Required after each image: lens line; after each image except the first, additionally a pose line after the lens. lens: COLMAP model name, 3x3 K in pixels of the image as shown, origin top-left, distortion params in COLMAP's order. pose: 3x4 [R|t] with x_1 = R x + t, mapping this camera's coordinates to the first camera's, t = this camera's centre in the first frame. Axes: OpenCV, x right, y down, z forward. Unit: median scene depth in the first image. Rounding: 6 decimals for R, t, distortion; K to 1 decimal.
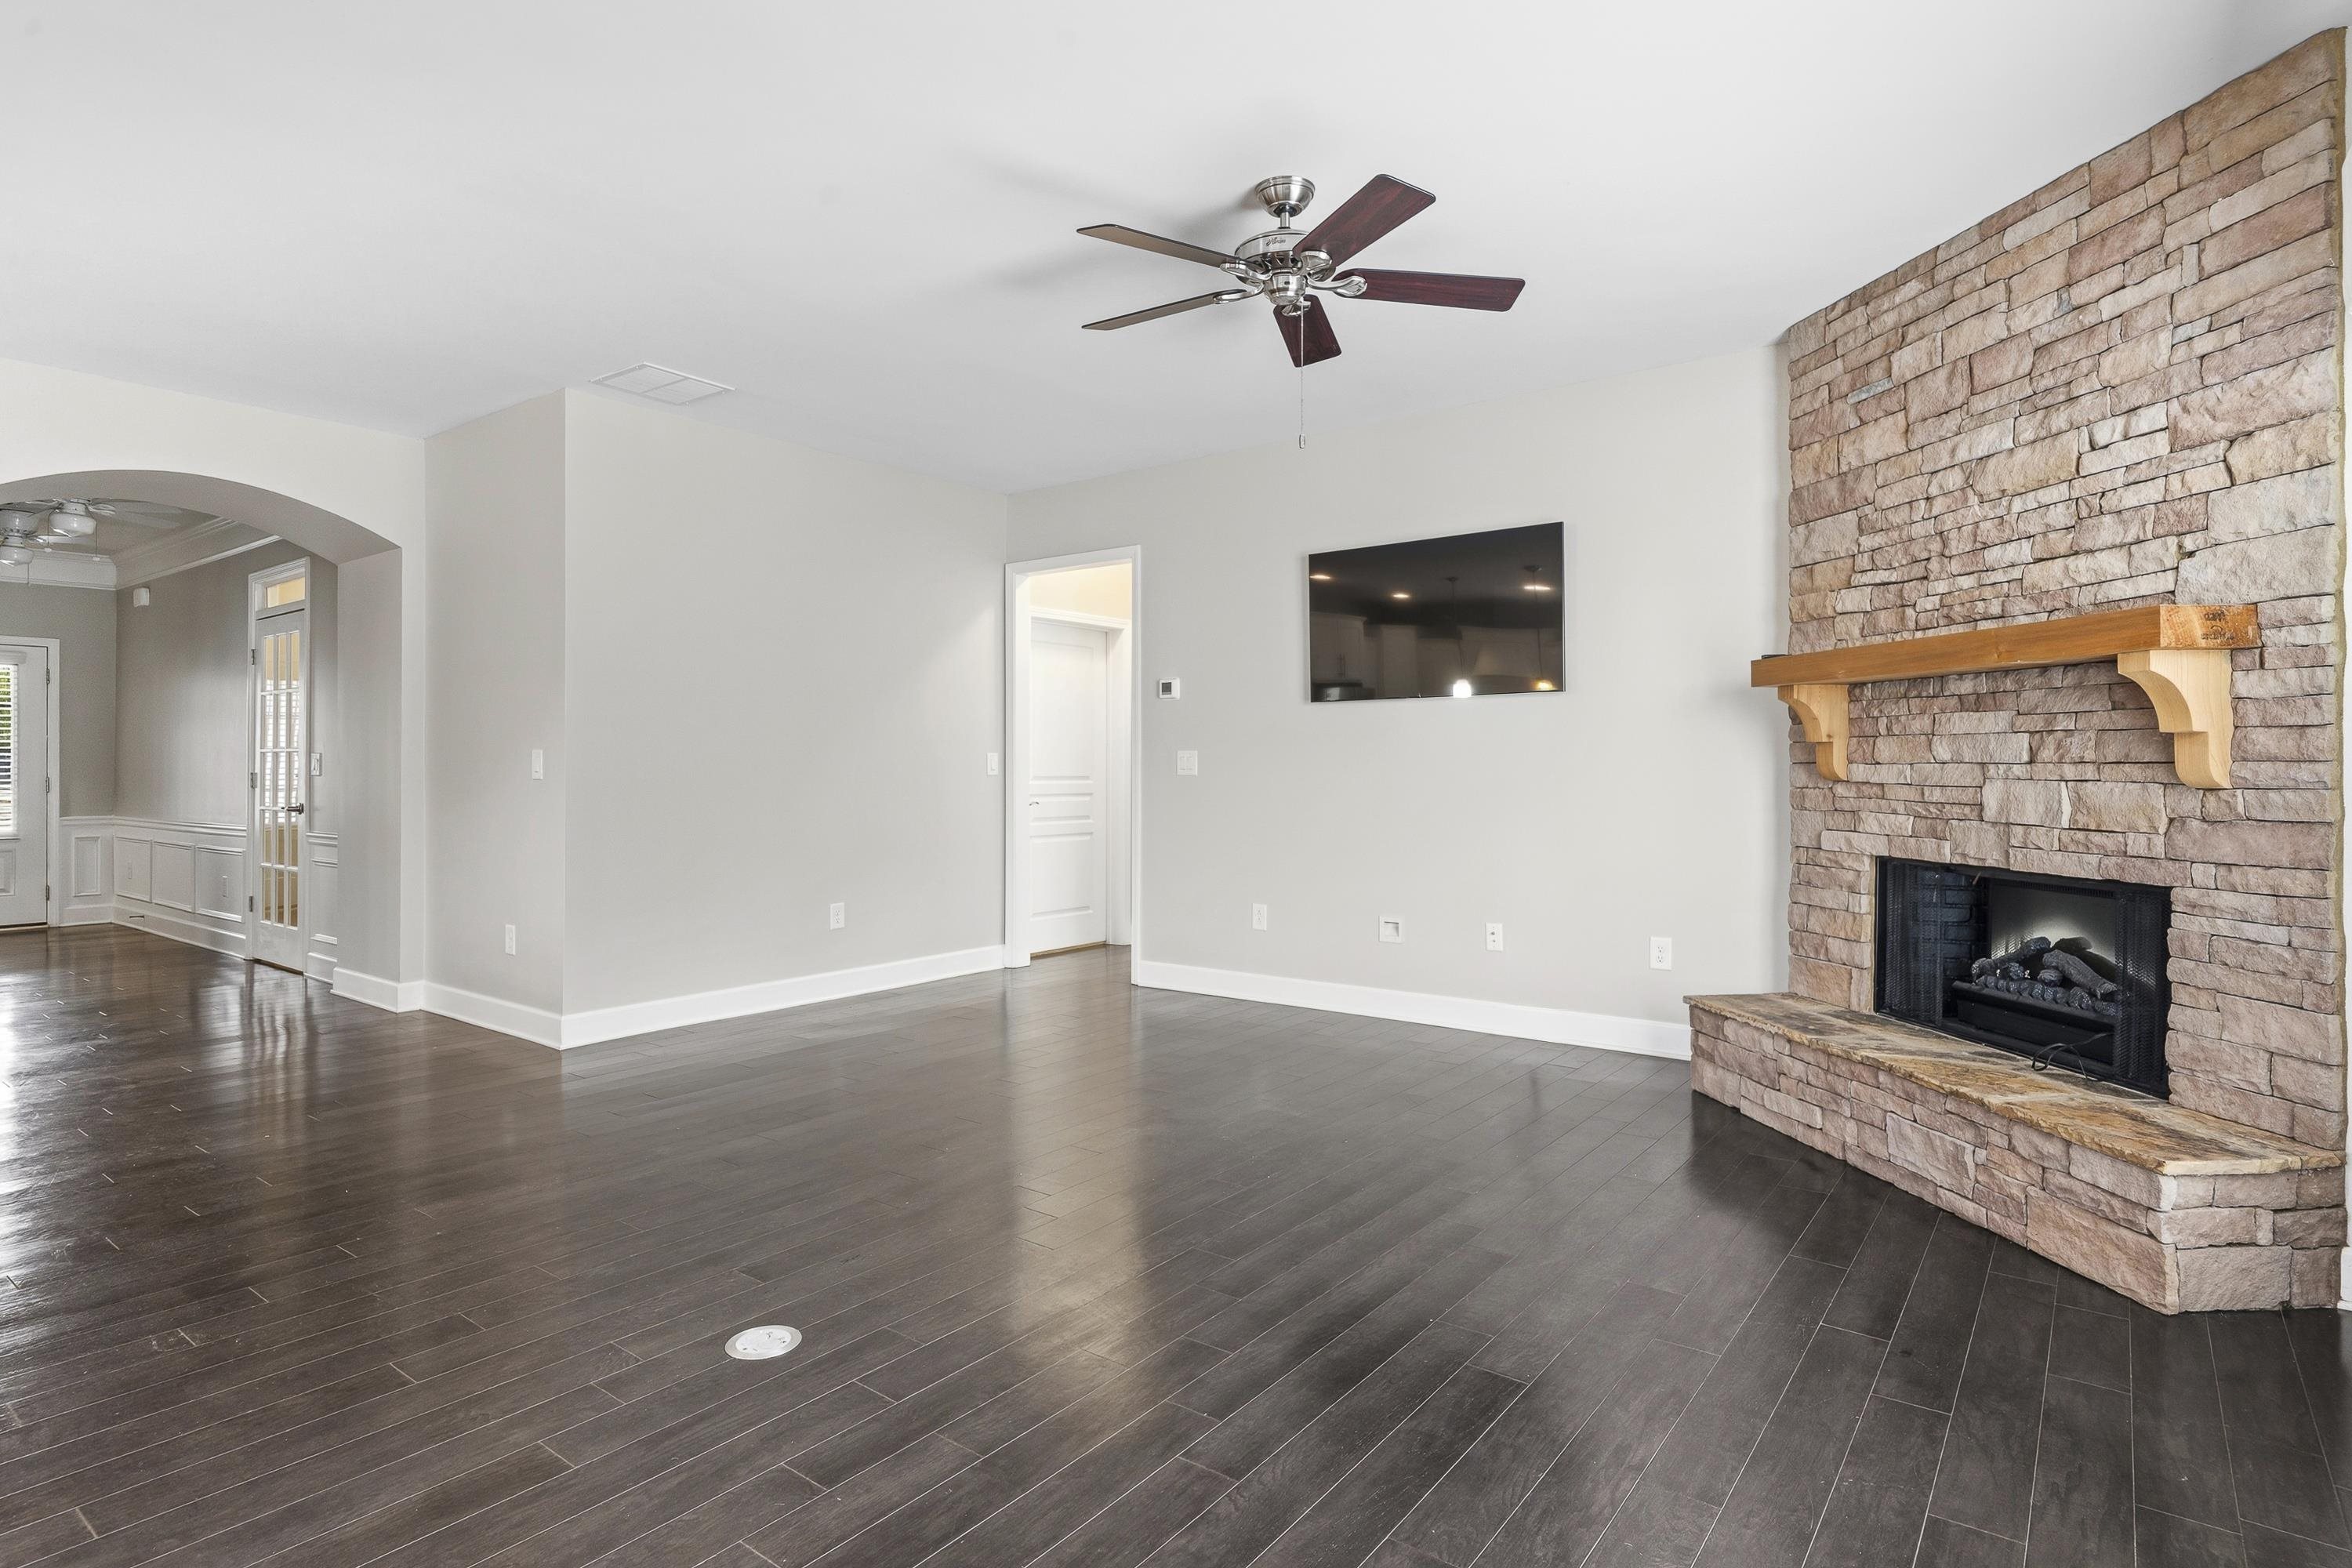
lens RADIAL K [[1229.4, 0, 1199.0], [0, 1229.4, 761.9], [0, 0, 1]] dist [0.013124, -0.002367]
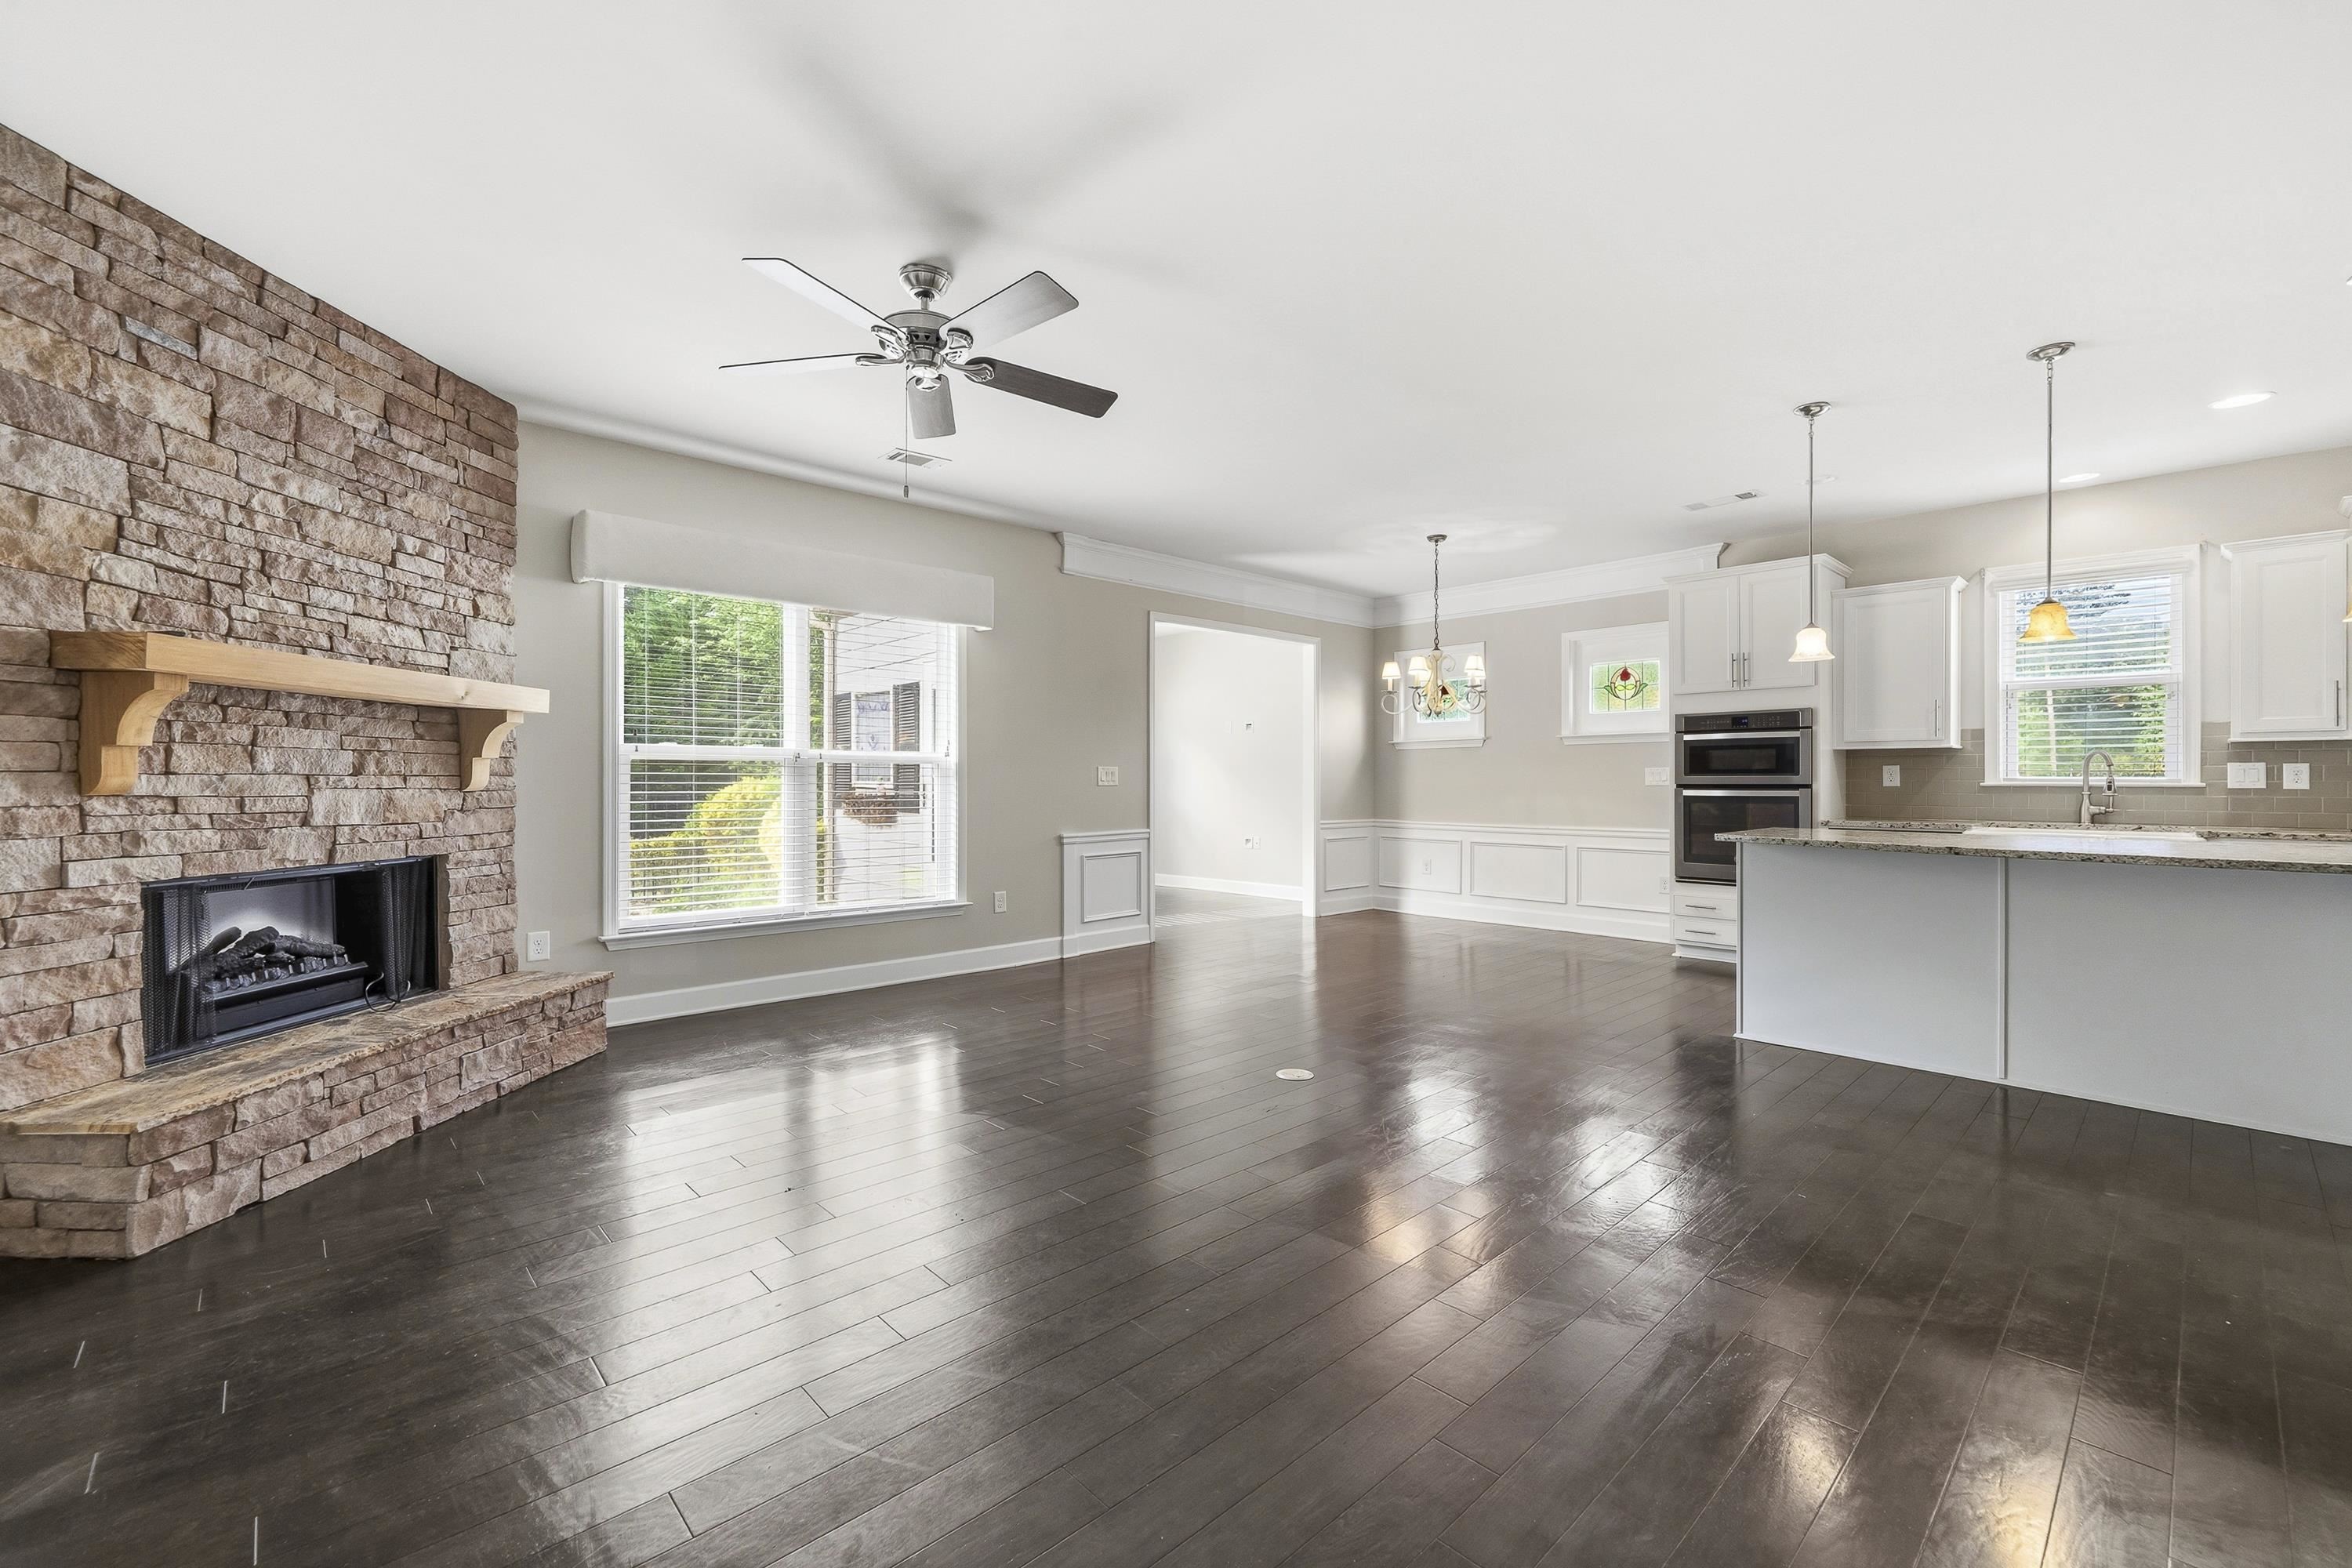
lens RADIAL K [[970.9, 0, 1166.3], [0, 970.9, 782.8], [0, 0, 1]] dist [-0.003835, 0.000725]
pose [[-0.981464, 0.000076, 0.191646, -0.297848], [-0.000357, 0.999997, -0.002221, 0.009881], [-0.191646, -0.002248, -0.981462, 1.685926]]
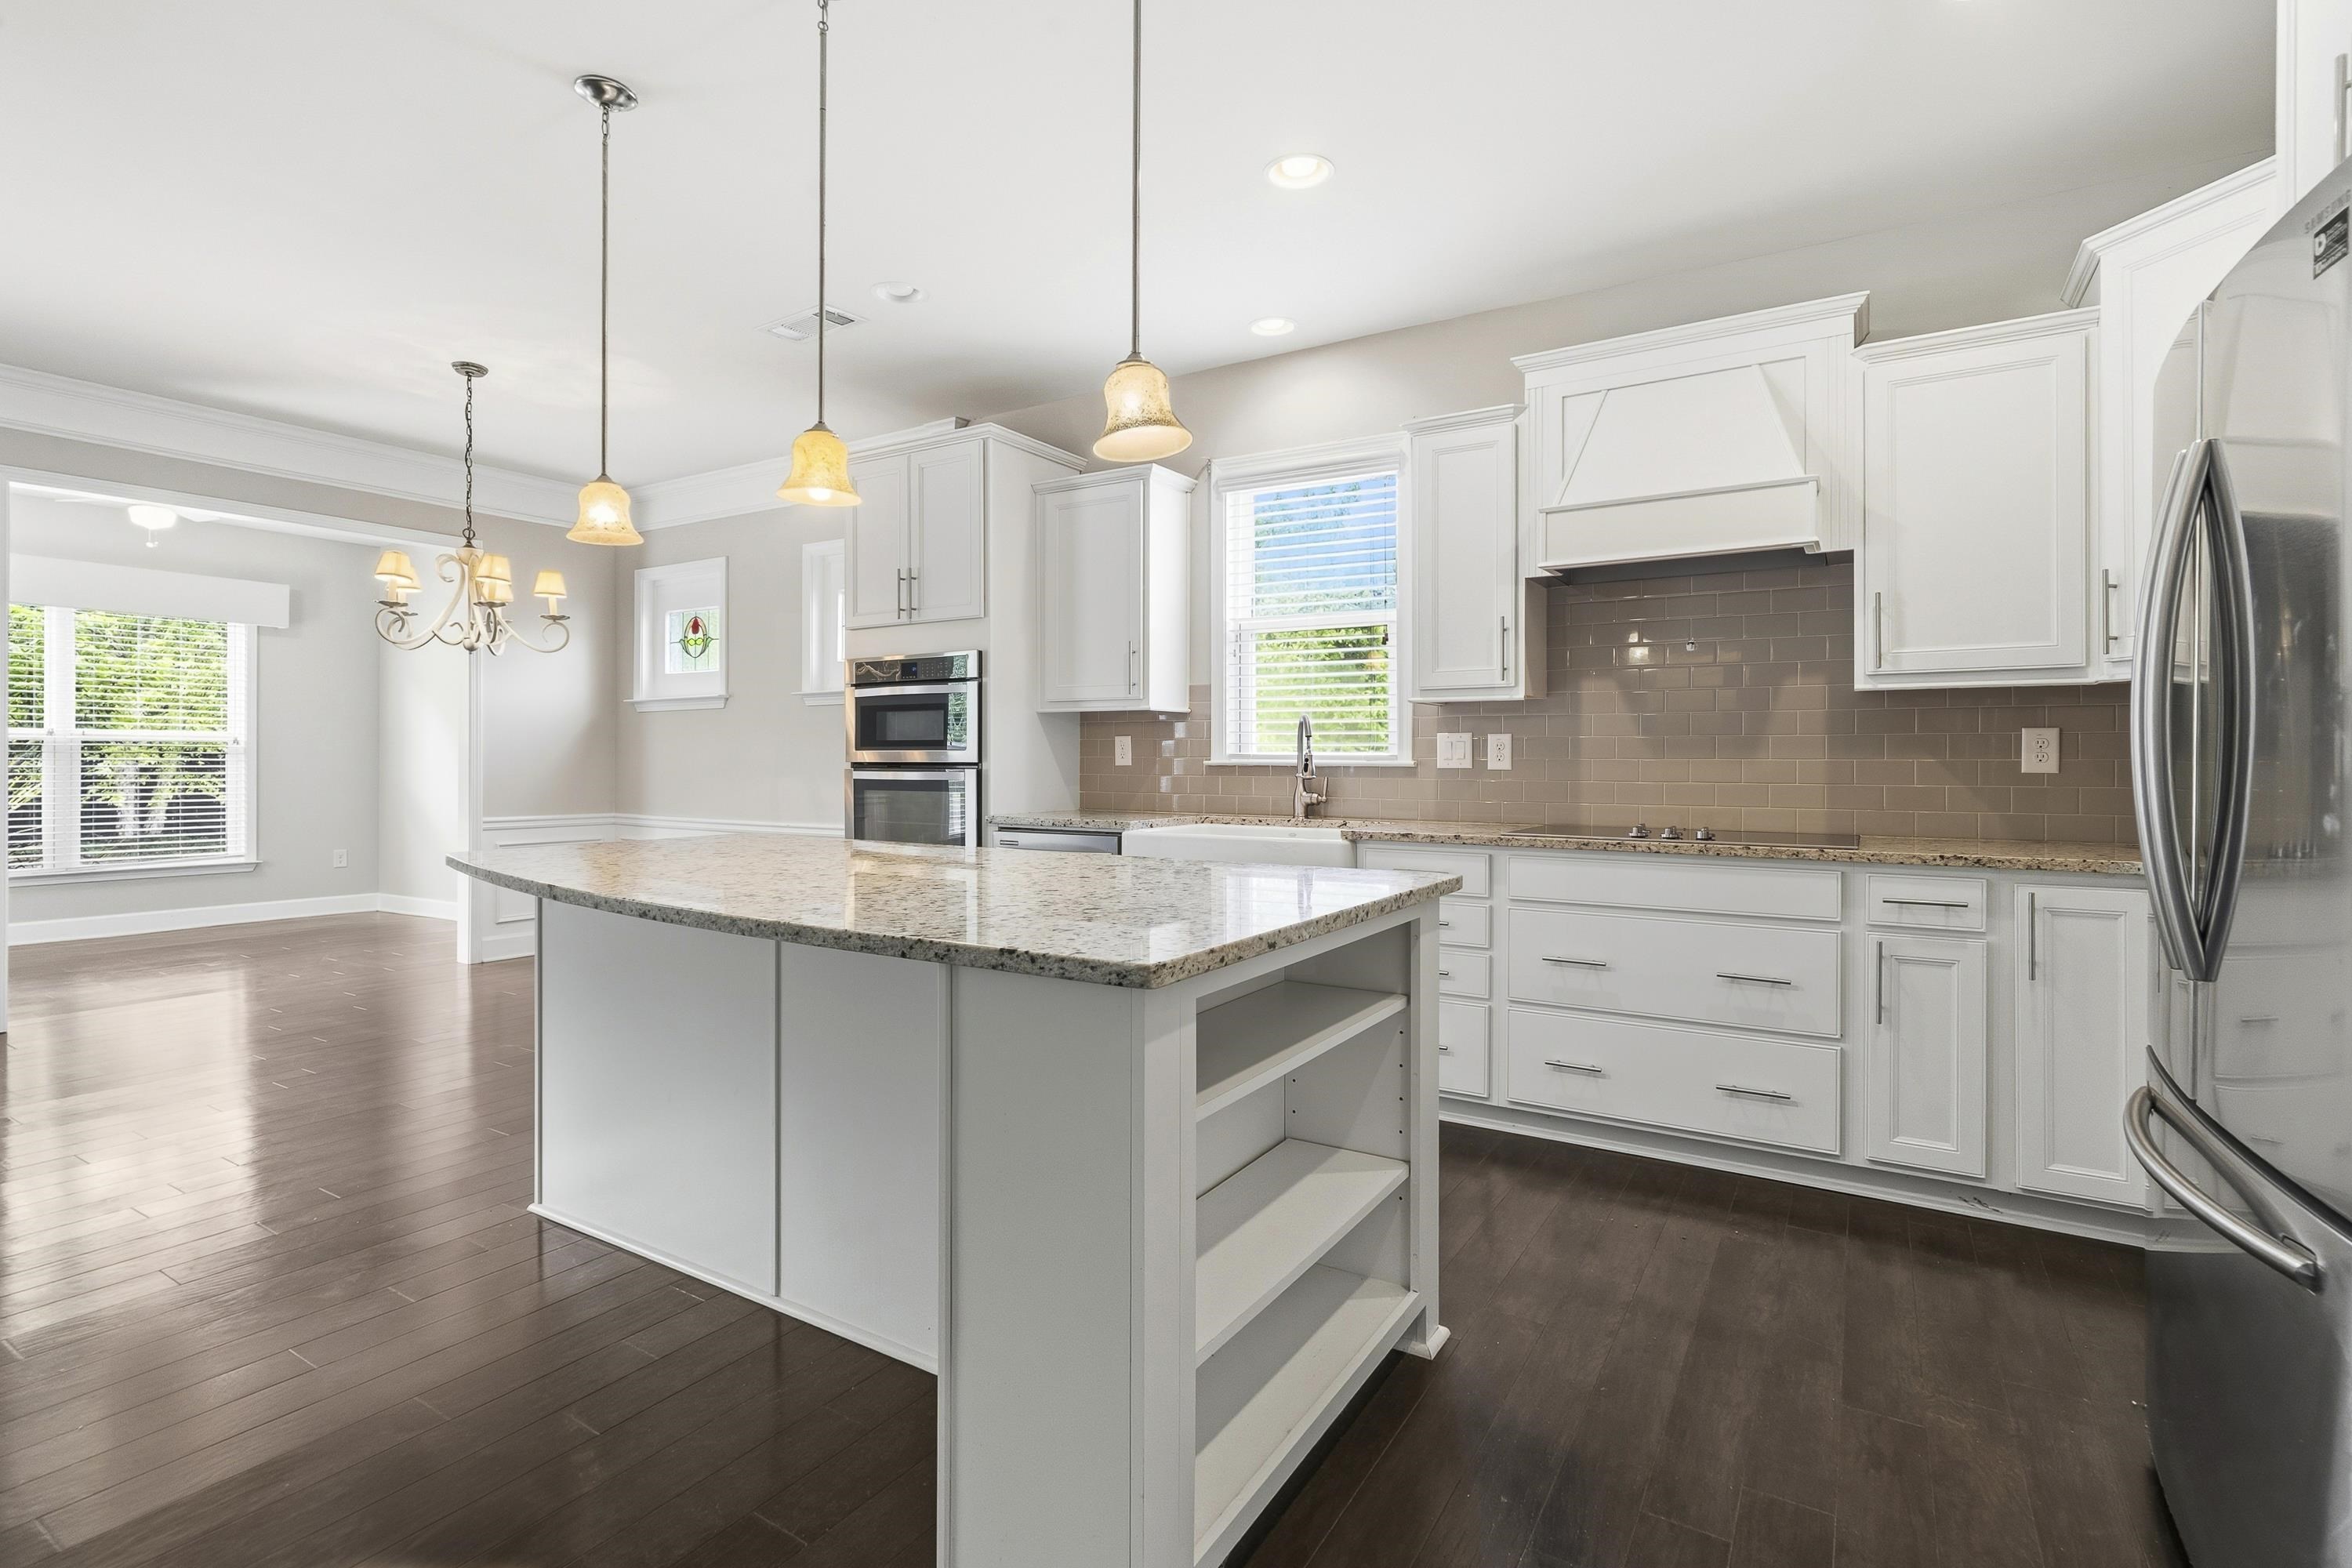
lens RADIAL K [[1113.9, 0, 1166.4], [0, 1113.9, 752.7], [0, 0, 1]] dist [0.008303, 0.000501]
pose [[-0.997355, -0.000774, -0.072674, -1.109470], [-0.000084, 0.999955, -0.009495, 0.009333], [0.072679, -0.009463, -0.997311, 1.197575]]
